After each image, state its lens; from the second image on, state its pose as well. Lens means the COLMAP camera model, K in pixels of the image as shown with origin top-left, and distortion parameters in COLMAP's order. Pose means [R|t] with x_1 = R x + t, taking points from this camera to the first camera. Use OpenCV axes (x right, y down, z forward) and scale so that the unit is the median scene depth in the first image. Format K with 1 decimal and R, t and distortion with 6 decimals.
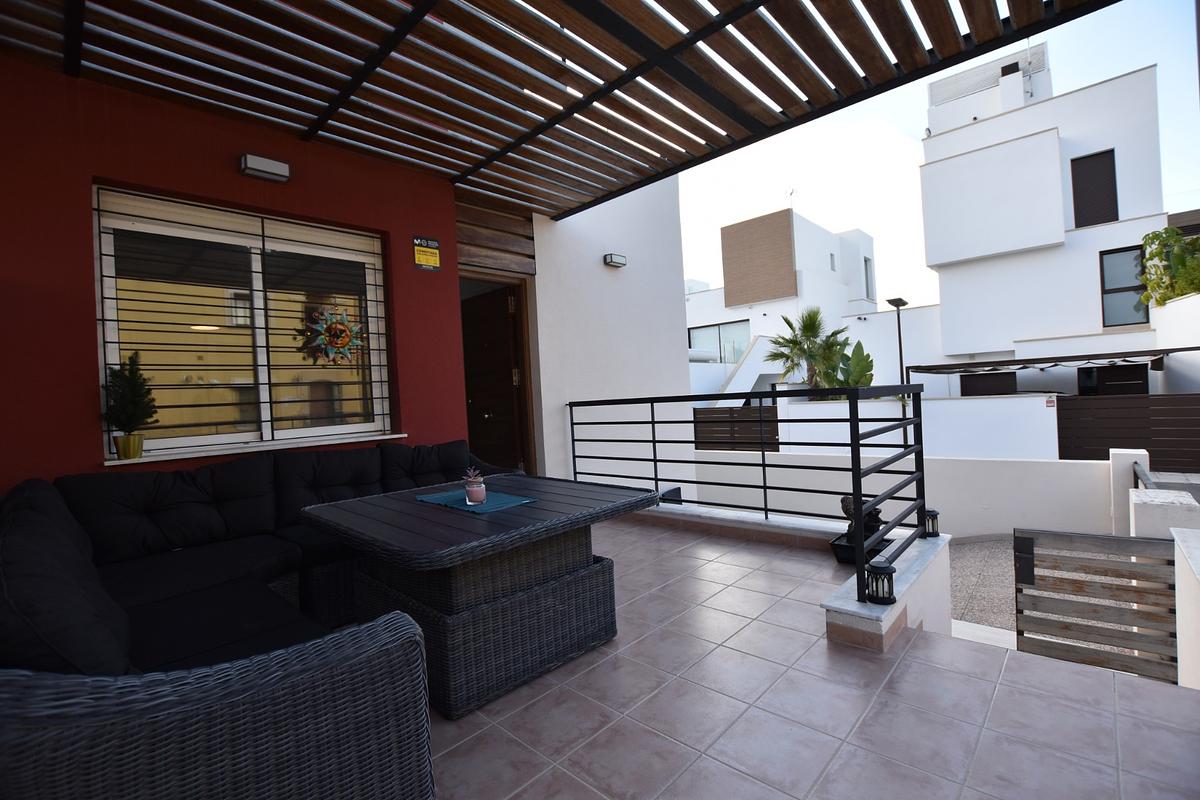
lens RADIAL K [[527.7, 0, 602.5], [0, 527.7, 399.3], [0, 0, 1]] dist [-0.036861, 0.007930]
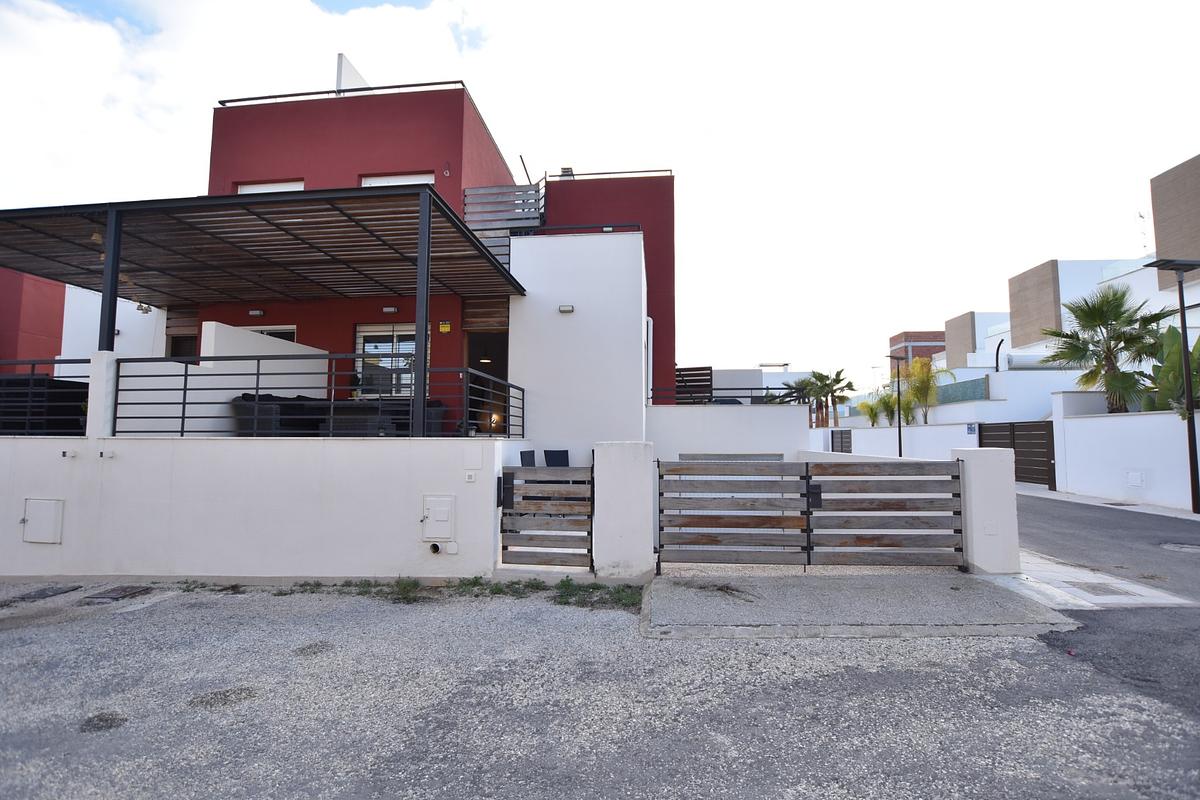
lens RADIAL K [[527.7, 0, 602.5], [0, 527.7, 399.3], [0, 0, 1]] dist [-0.036861, 0.007930]
pose [[0.608795, 0.000585, -0.793327, 3.068184], [-0.038065, 0.998869, -0.028475, 0.161413], [0.792414, 0.047534, 0.608129, 0.118685]]
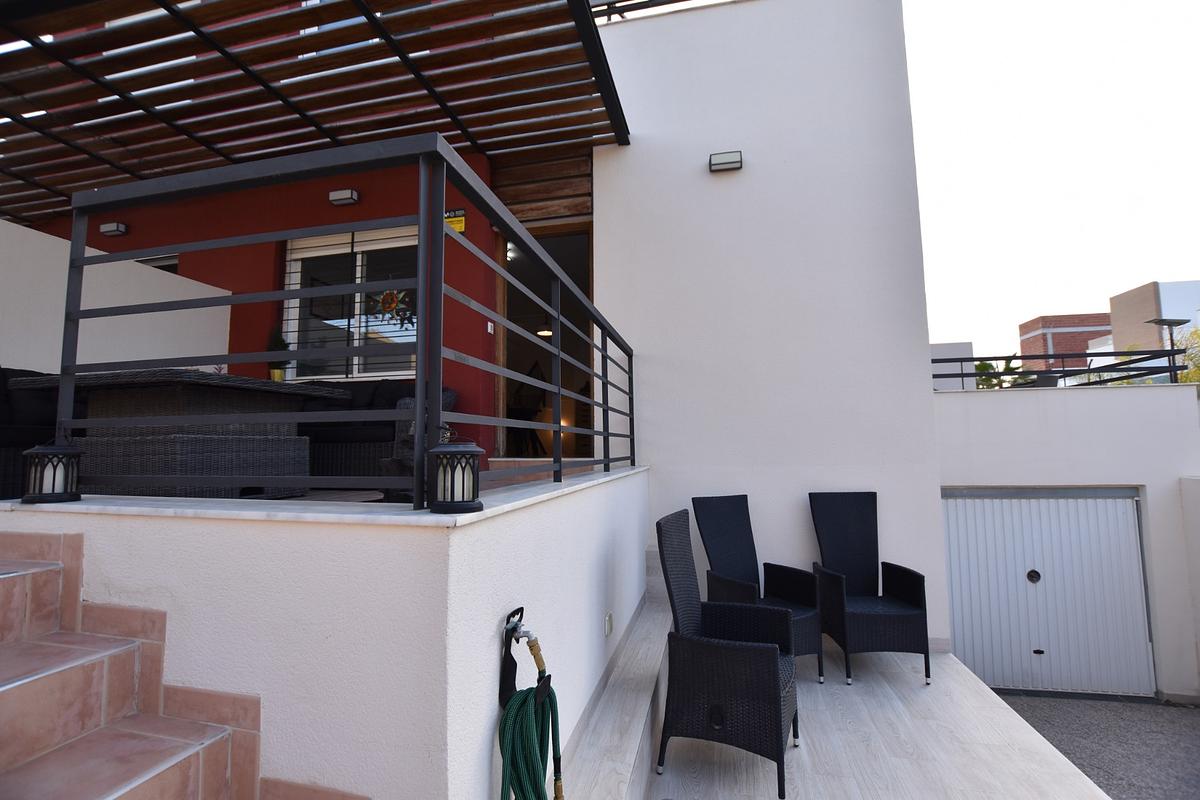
lens RADIAL K [[527.7, 0, 602.5], [0, 527.7, 399.3], [0, 0, 1]] dist [-0.036861, 0.007930]
pose [[0.512327, -0.027224, -0.858359, 1.173477], [-0.021088, 0.998797, -0.044265, 0.224269], [0.858531, 0.040779, 0.511137, 1.020177]]
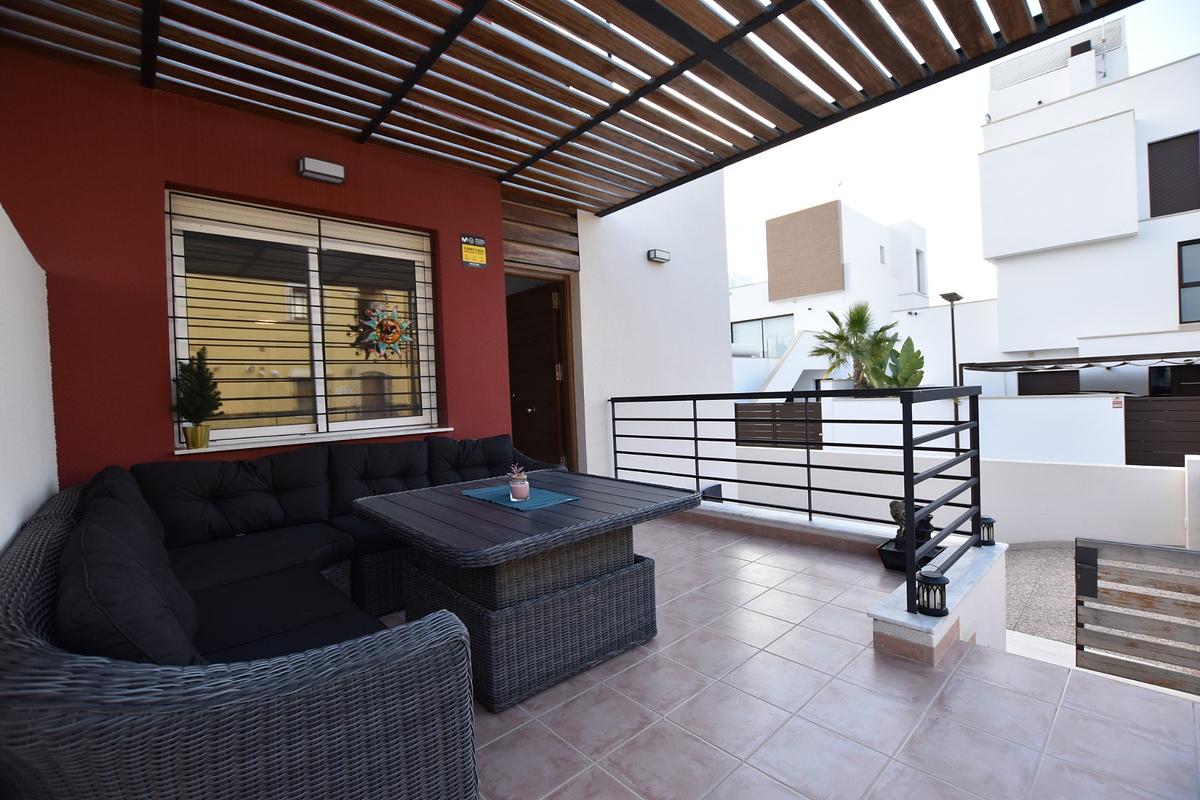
lens RADIAL K [[523.3, 0, 603.5], [0, 523.3, 399.3], [0, 0, 1]] dist [-0.035829, 0.006992]
pose [[0.997091, 0.014119, -0.074908, -0.005286], [-0.013134, 0.999821, 0.013623, -0.010132], [0.075087, -0.012599, 0.997097, 0.007586]]
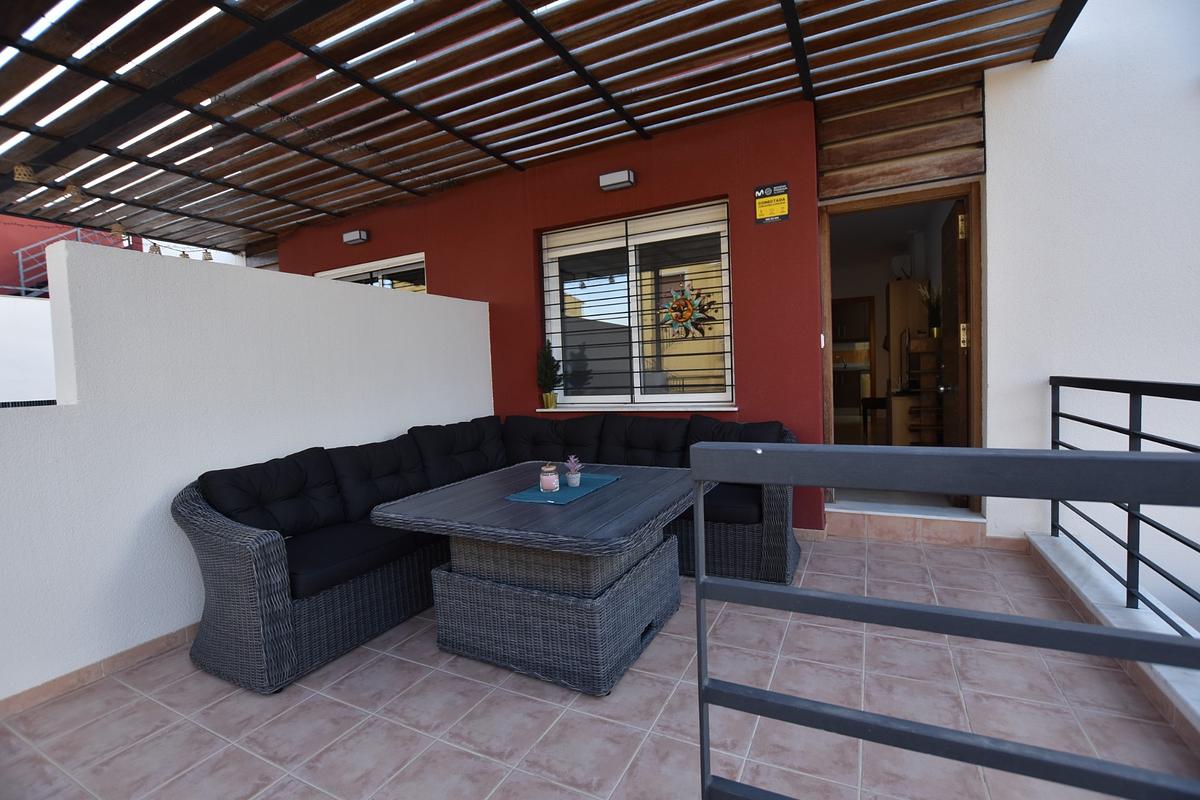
lens RADIAL K [[527.7, 0, 602.5], [0, 527.7, 399.3], [0, 0, 1]] dist [-0.036861, 0.007930]
pose [[0.285442, 0.091396, -0.954028, 0.636494], [0.018973, 0.994709, 0.100970, -0.069060], [0.958208, -0.046922, 0.282198, 0.681146]]
